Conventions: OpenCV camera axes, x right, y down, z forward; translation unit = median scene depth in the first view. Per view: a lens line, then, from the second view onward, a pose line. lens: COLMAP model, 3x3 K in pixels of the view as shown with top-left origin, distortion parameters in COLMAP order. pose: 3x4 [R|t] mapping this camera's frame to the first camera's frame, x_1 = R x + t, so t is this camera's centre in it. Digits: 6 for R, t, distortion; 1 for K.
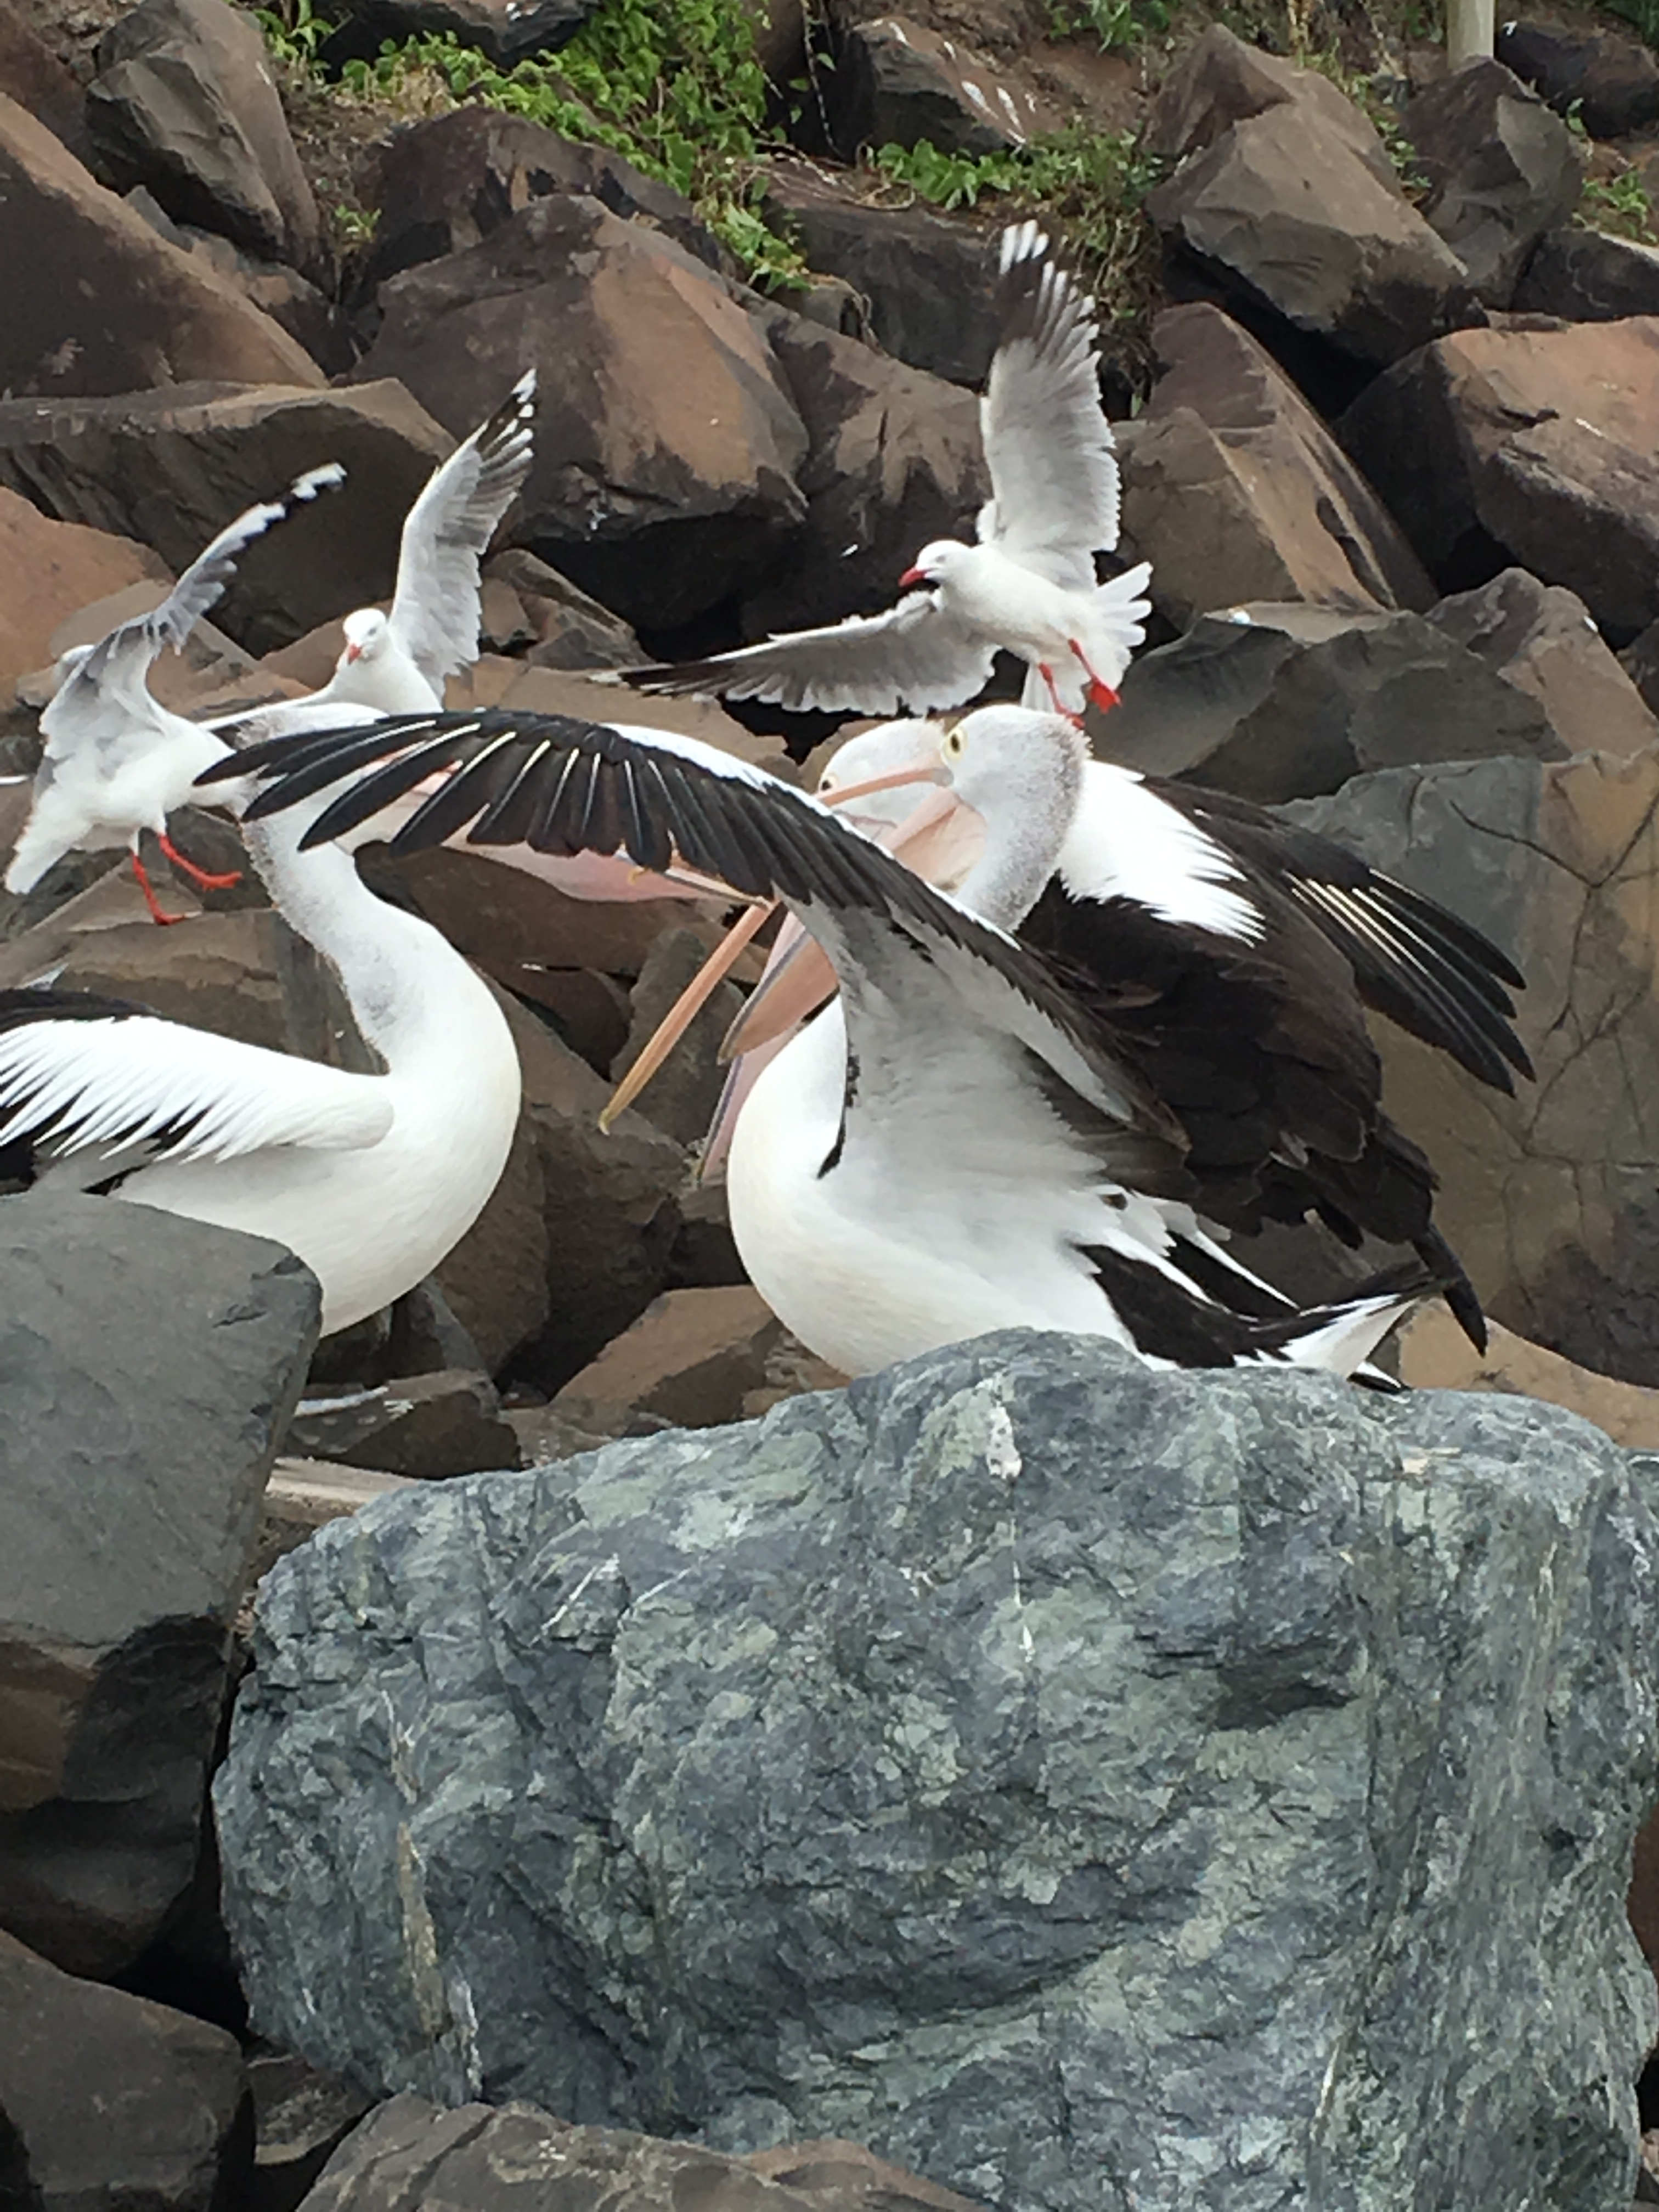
lens RADIAL K [[6633.2, 0, 830.2], [0, 6633.2, 1100.8], [0, 0, 1]] dist [0.060848, 0.000000]
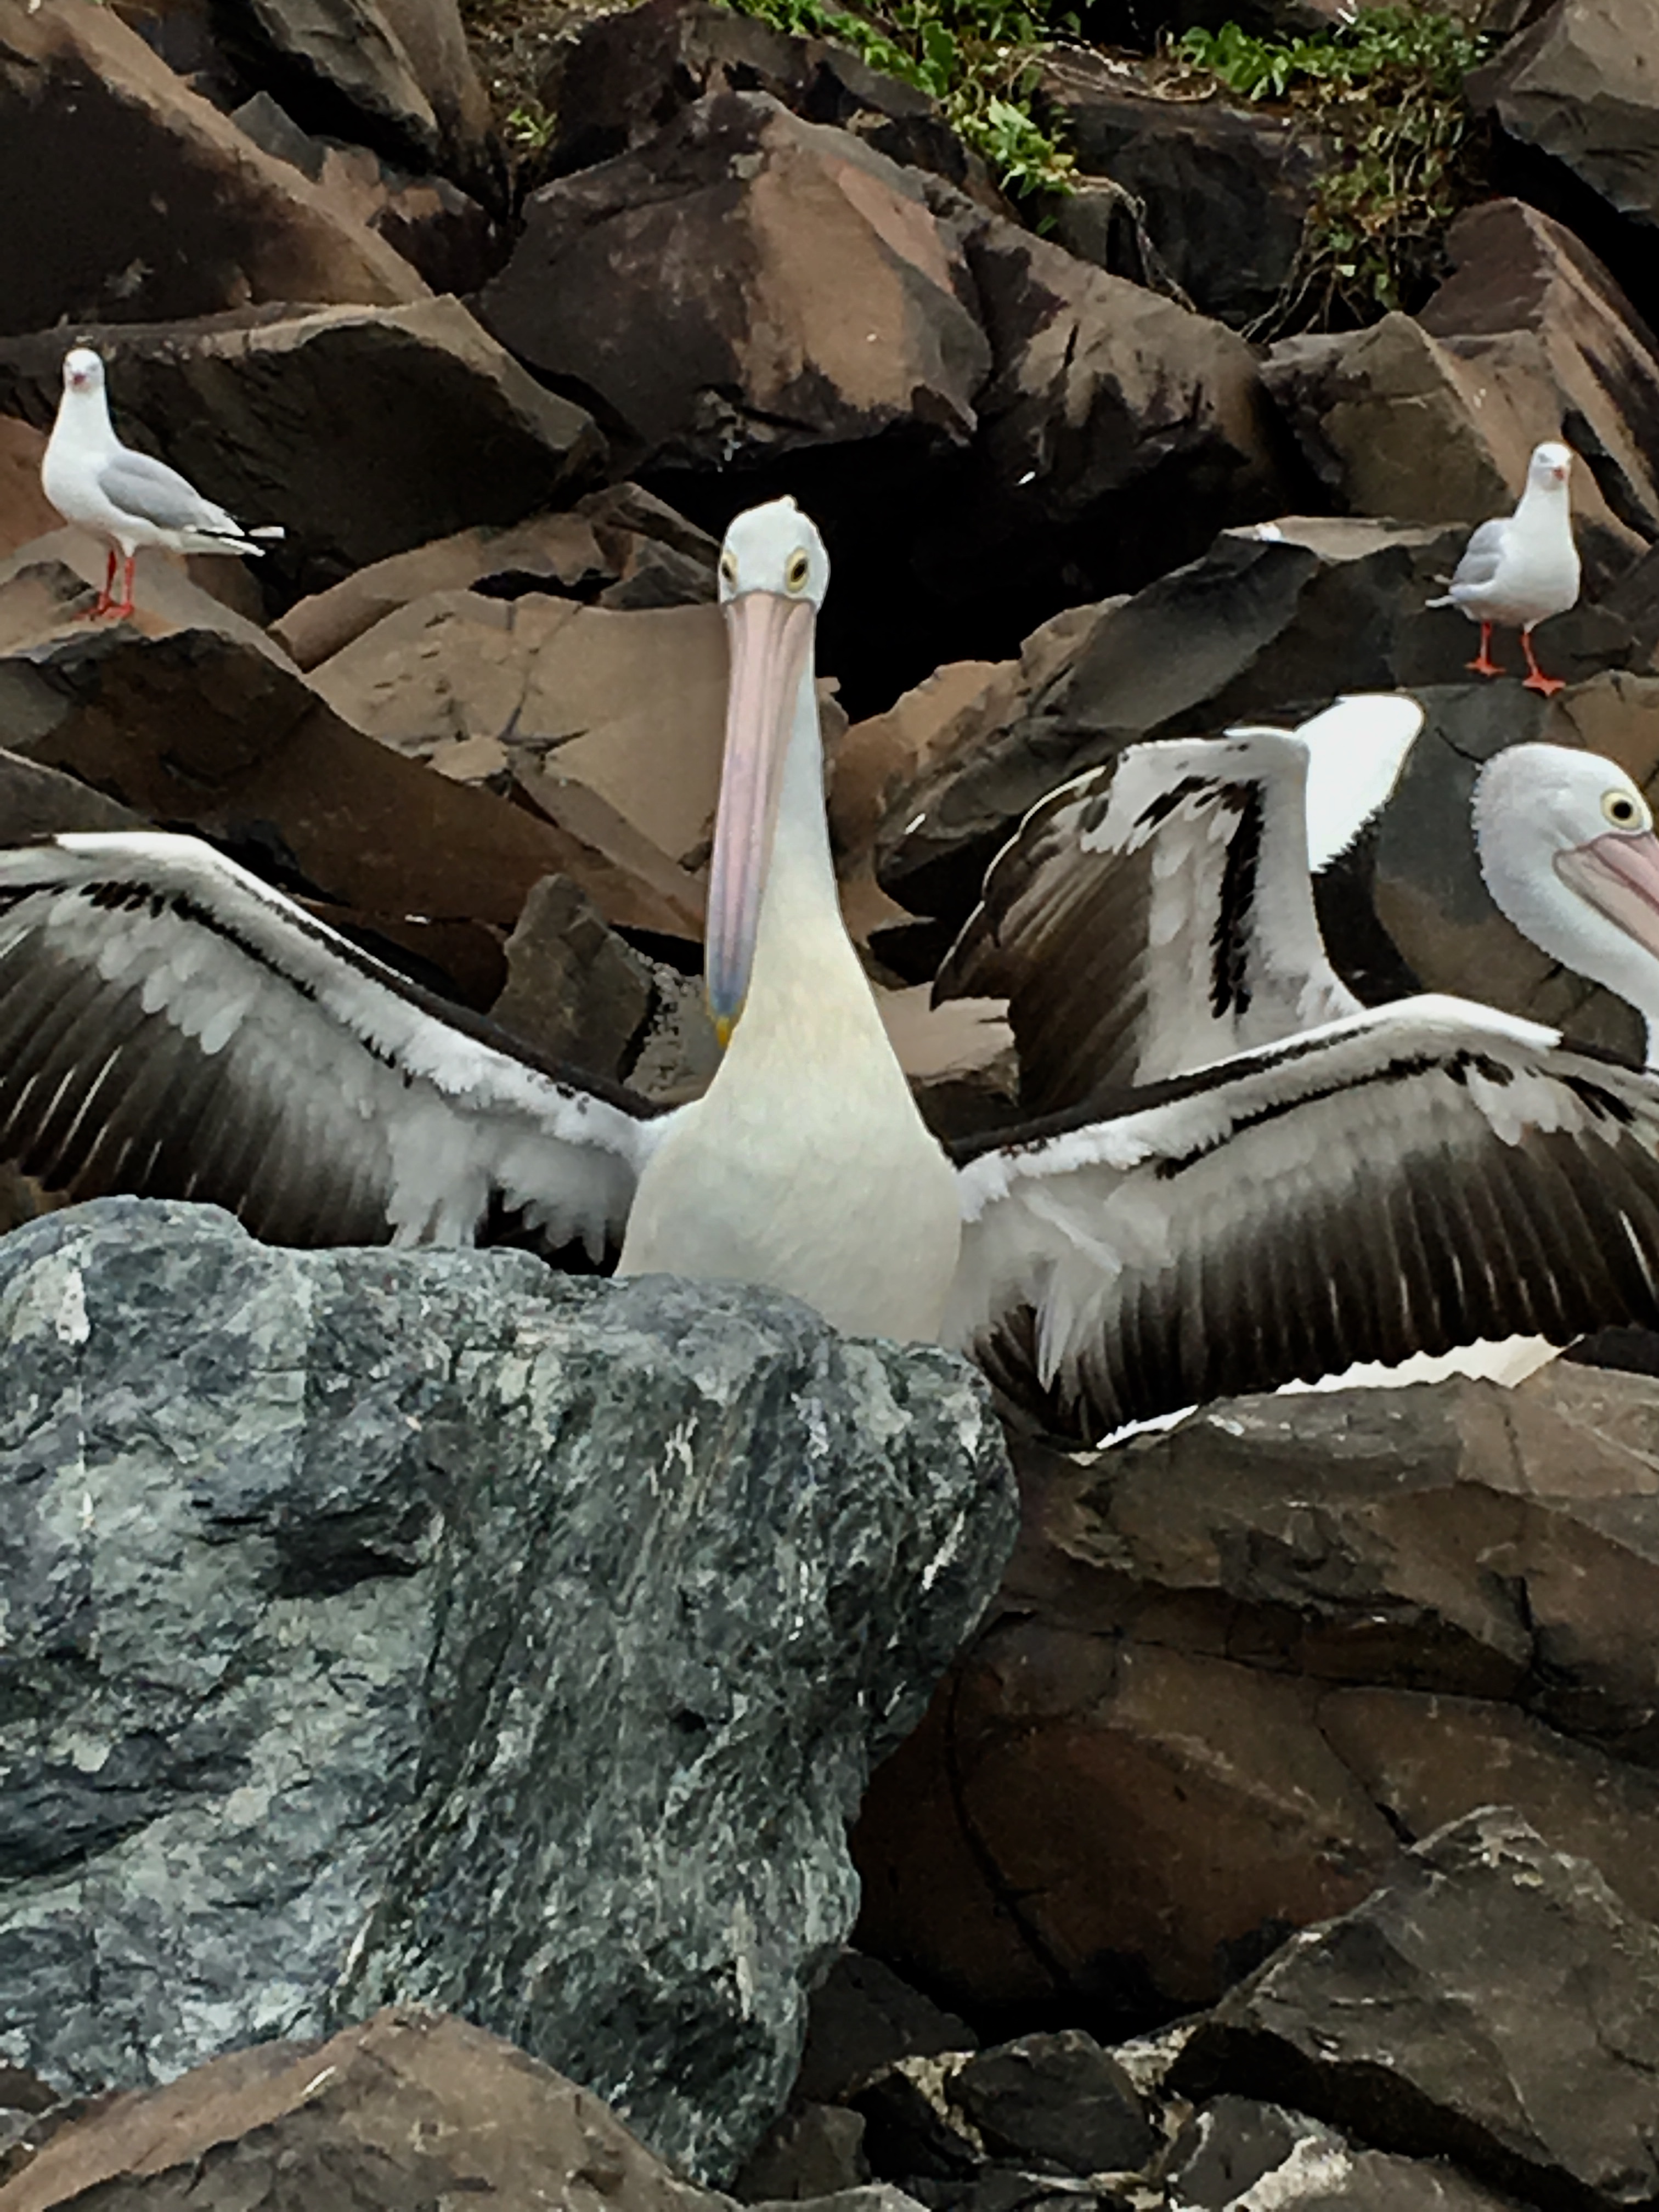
lens RADIAL K [[7861.5, 0, 829.0], [0, 7861.5, 1109.9], [0, 0, 1]] dist [0.053918, 0.000000]
pose [[0.992292, -0.006982, -0.123729, 0.271743], [0.005718, 0.999928, -0.010568, 0.033673], [0.123794, 0.009779, 0.992260, -0.141292]]
